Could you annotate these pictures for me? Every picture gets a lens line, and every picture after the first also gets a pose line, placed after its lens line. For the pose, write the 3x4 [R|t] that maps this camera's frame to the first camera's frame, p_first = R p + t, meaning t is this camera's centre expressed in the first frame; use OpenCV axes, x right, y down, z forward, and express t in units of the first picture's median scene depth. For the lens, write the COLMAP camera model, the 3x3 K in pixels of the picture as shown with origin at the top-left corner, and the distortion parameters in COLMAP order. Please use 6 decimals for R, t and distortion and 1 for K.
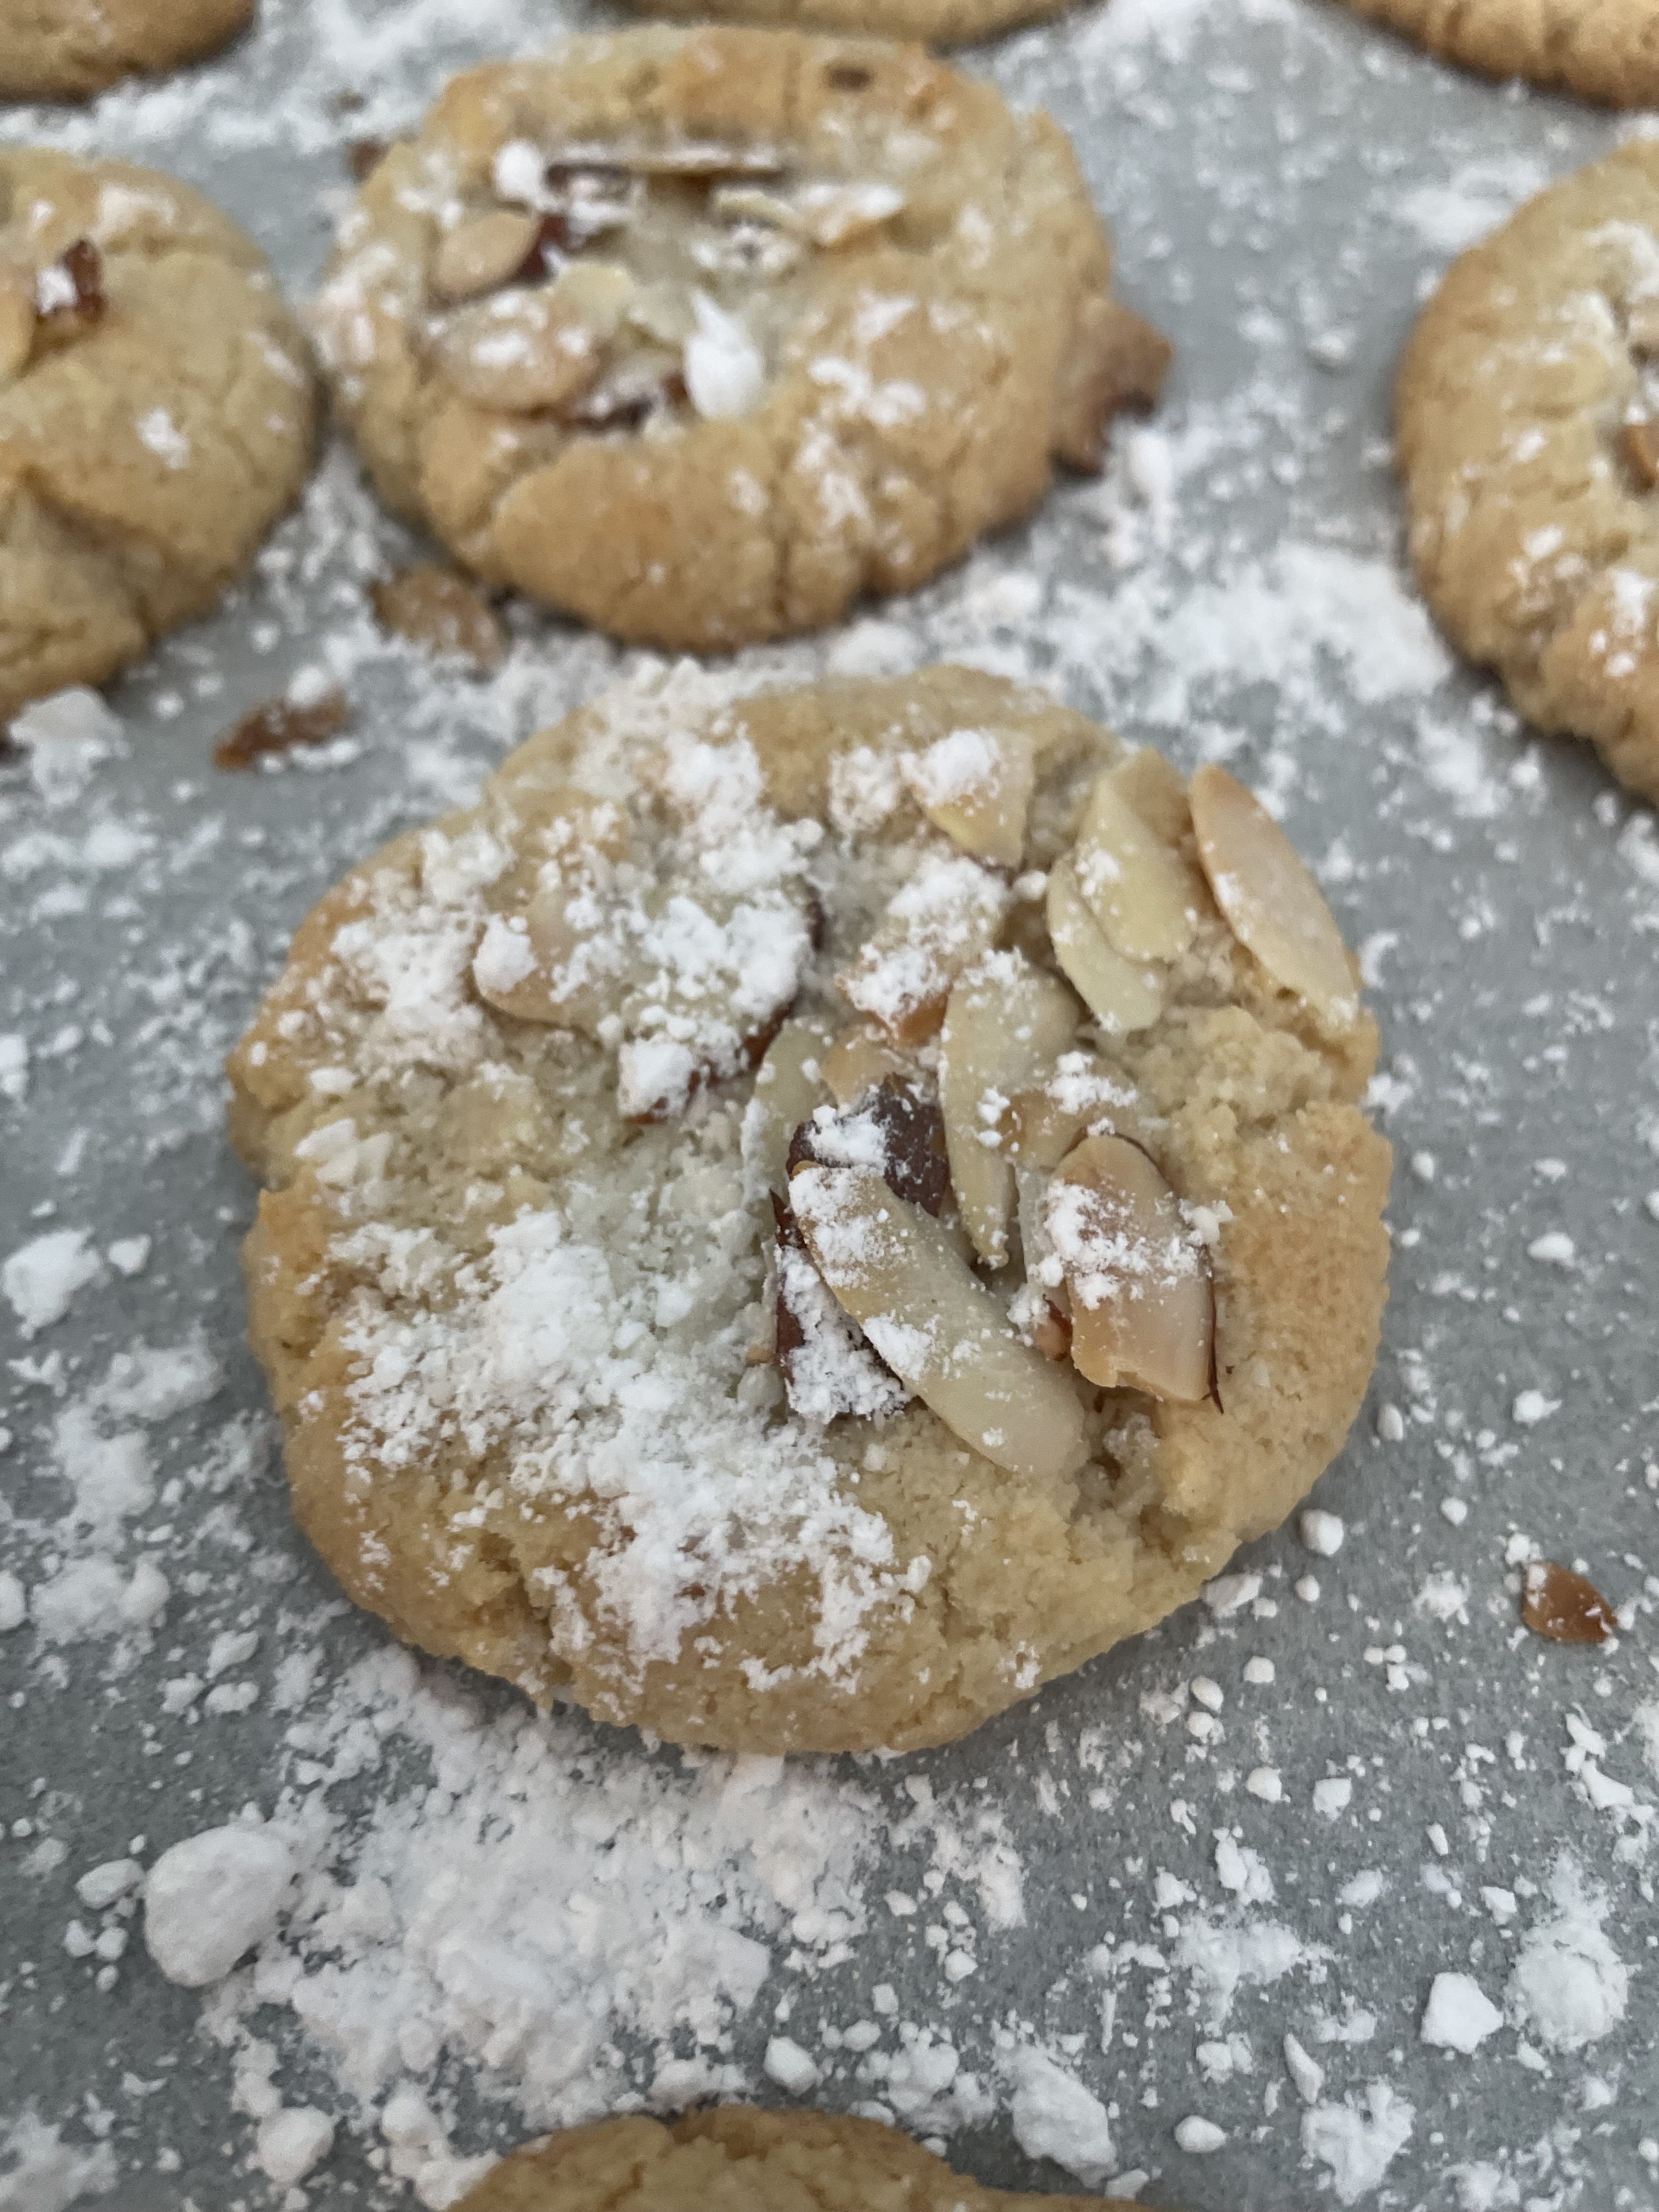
lens RADIAL K [[1852.6, 0, 829.5], [0, 1852.6, 1106.0], [0, 0, 1]] dist [0.091703, -0.215007]
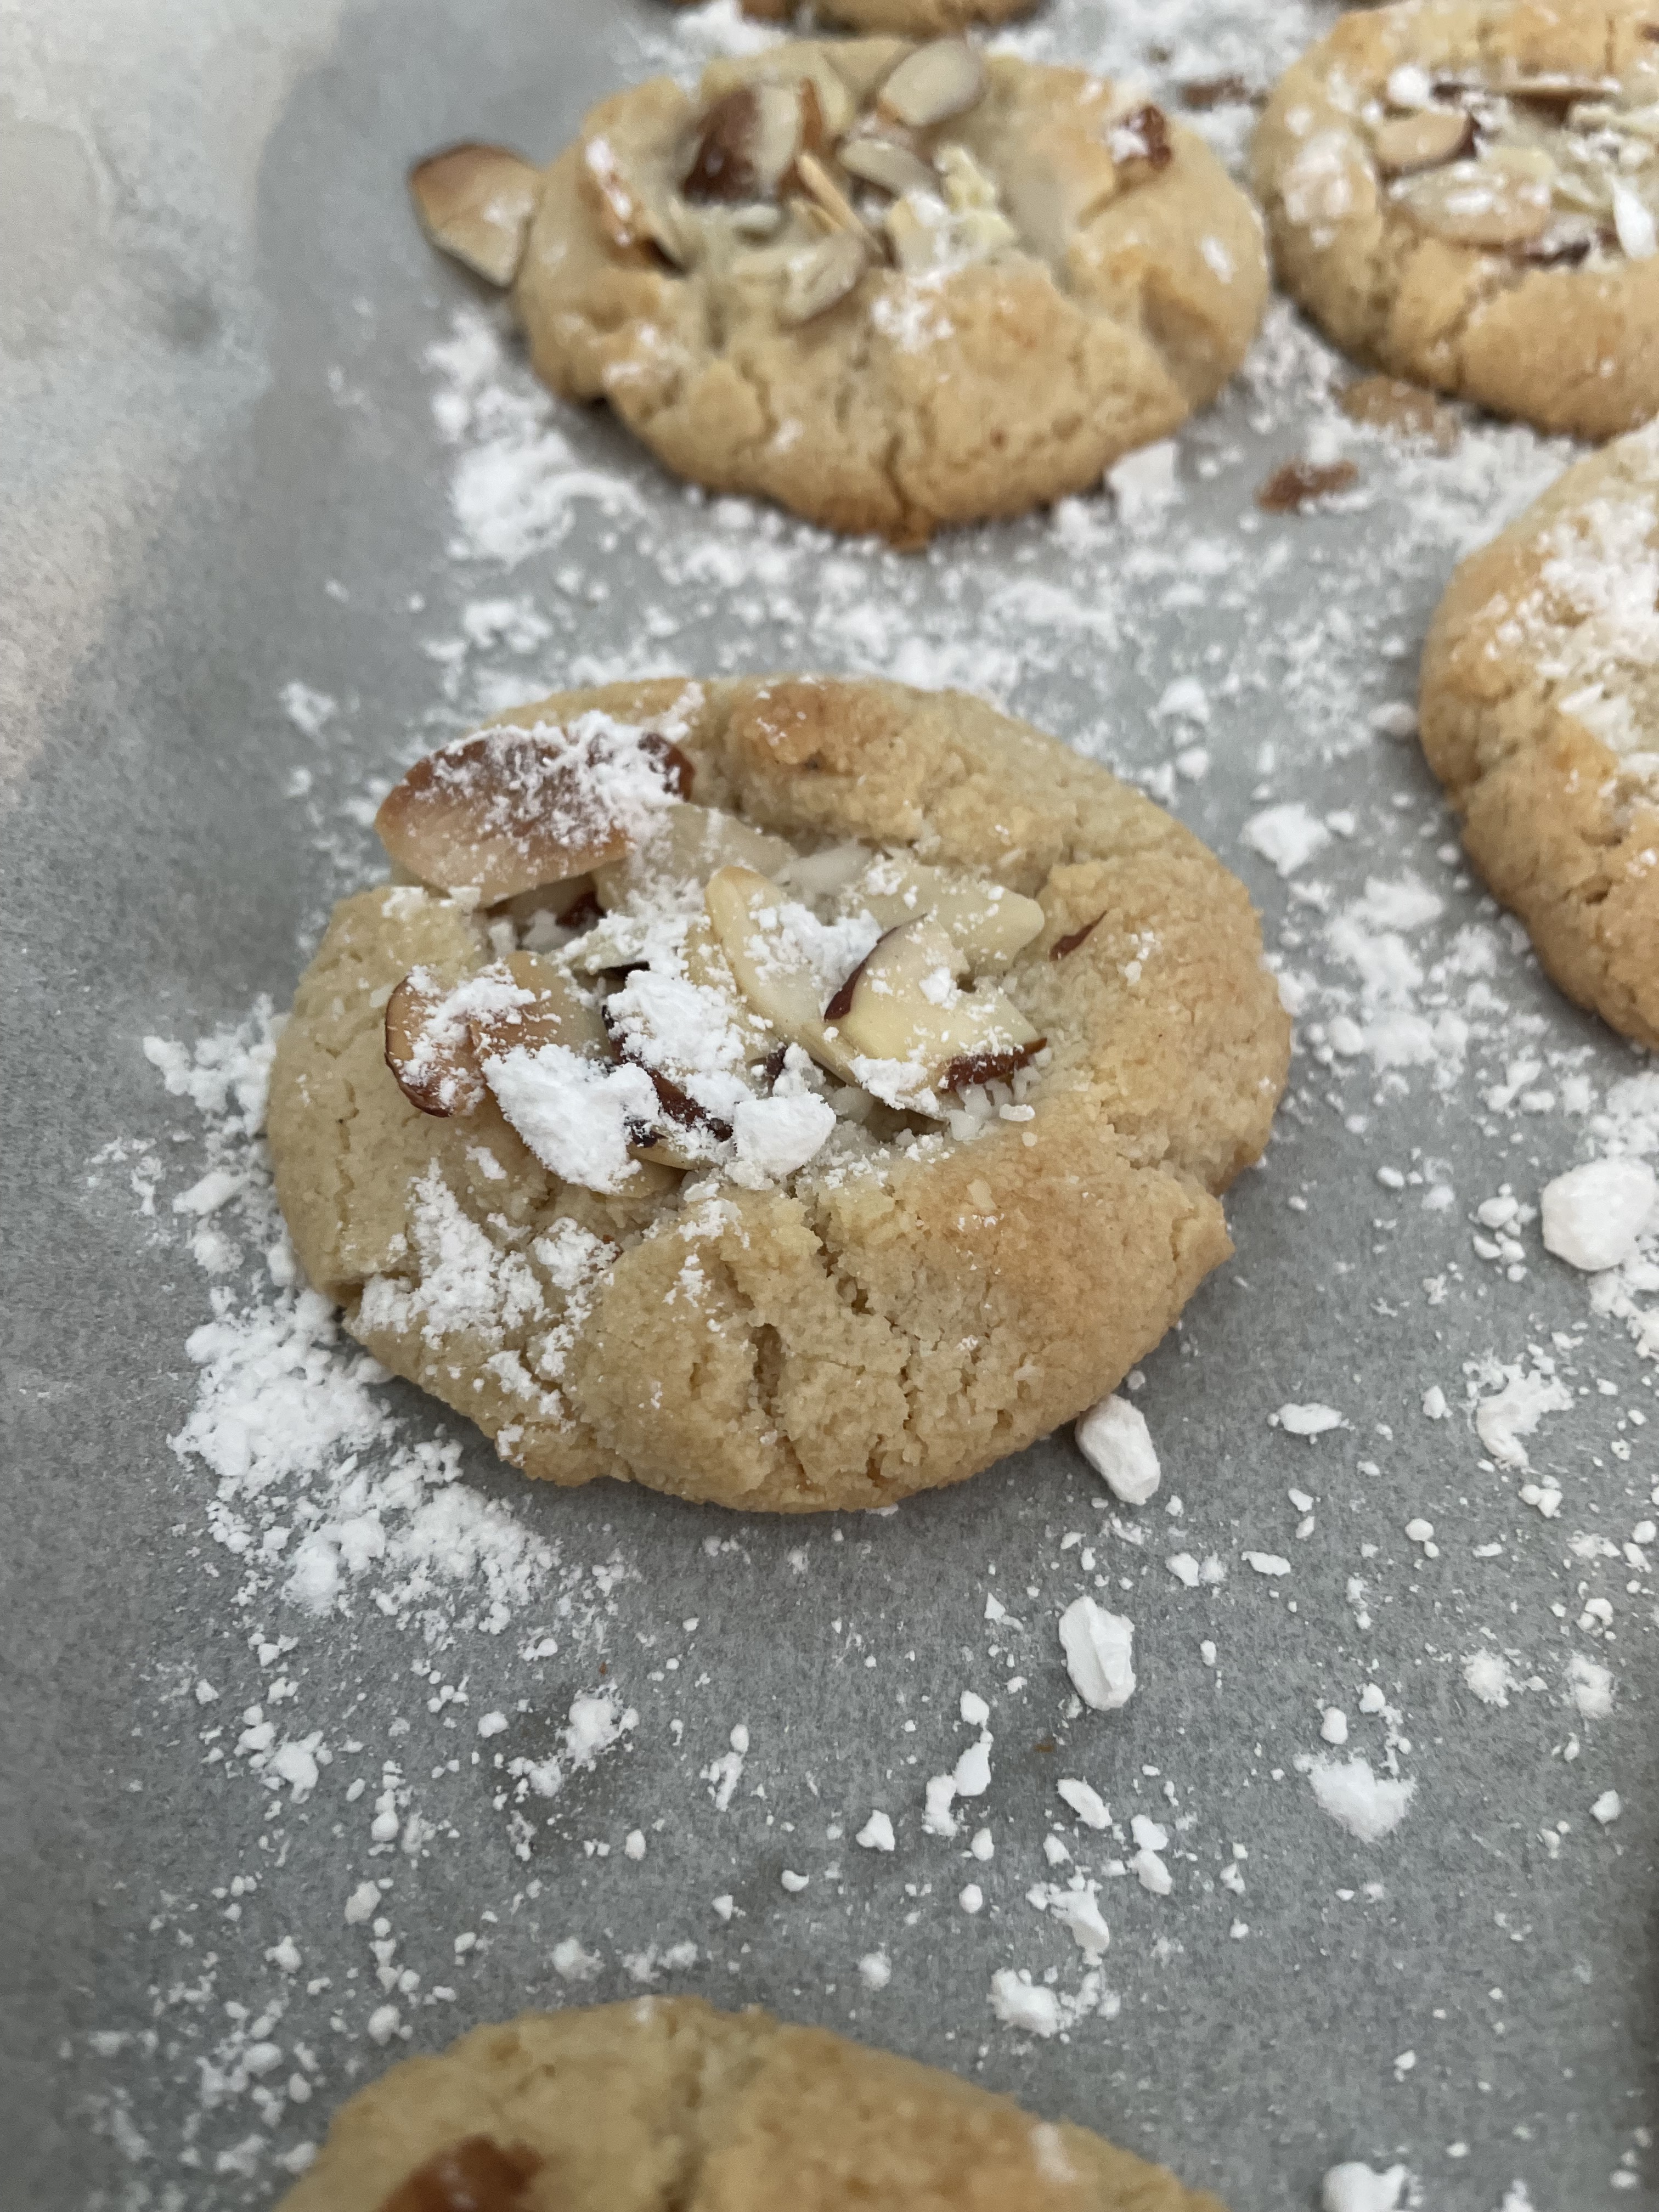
lens RADIAL K [[1879.5, 0, 829.5], [0, 1879.5, 1106.0], [0, 0, 1]] dist [0.016290, -0.051440]
pose [[0.999829, 0.018402, 0.001876, -0.648448], [-0.018240, 0.997697, -0.065331, 0.326669], [-0.003074, 0.065286, 0.997862, -0.258535]]
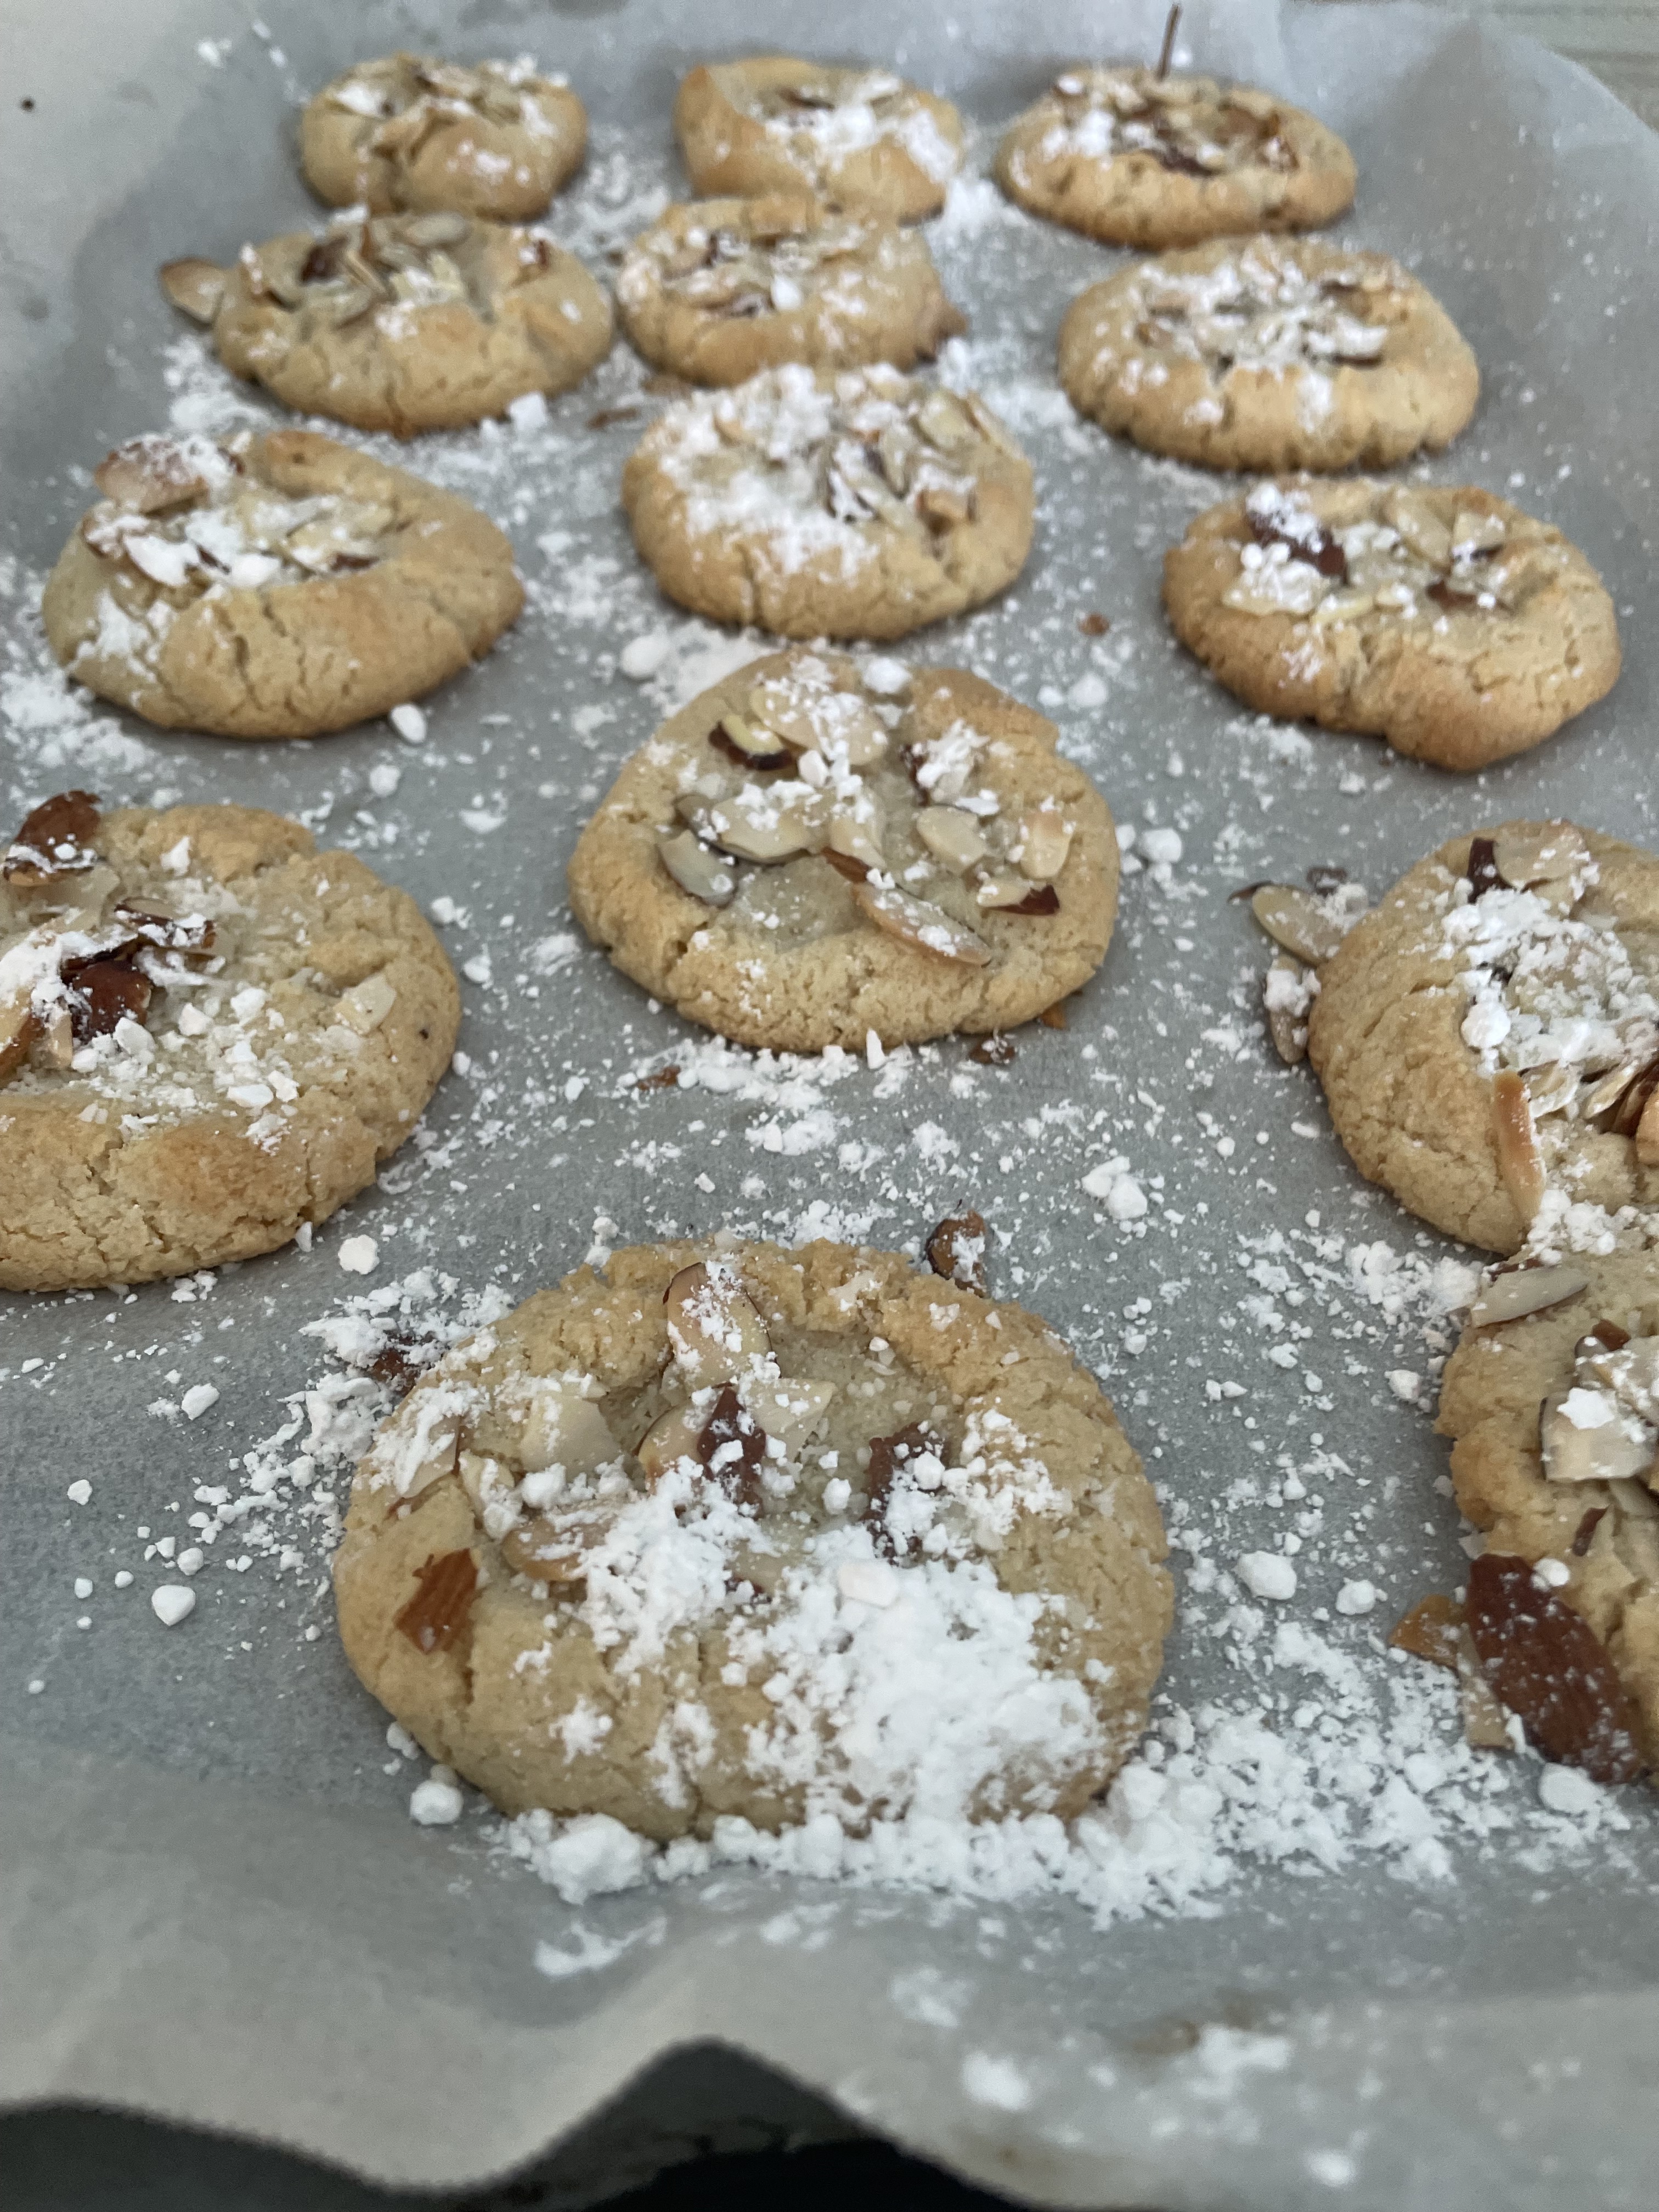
lens RADIAL K [[1782.9, 0, 829.5], [0, 1782.9, 1106.0], [0, 0, 1]] dist [0.078938, -0.143464]
pose [[0.998808, 0.004147, 0.048641, -0.123298], [0.005782, 0.979320, -0.202233, 1.271290], [-0.048474, 0.202273, 0.978129, -1.269878]]
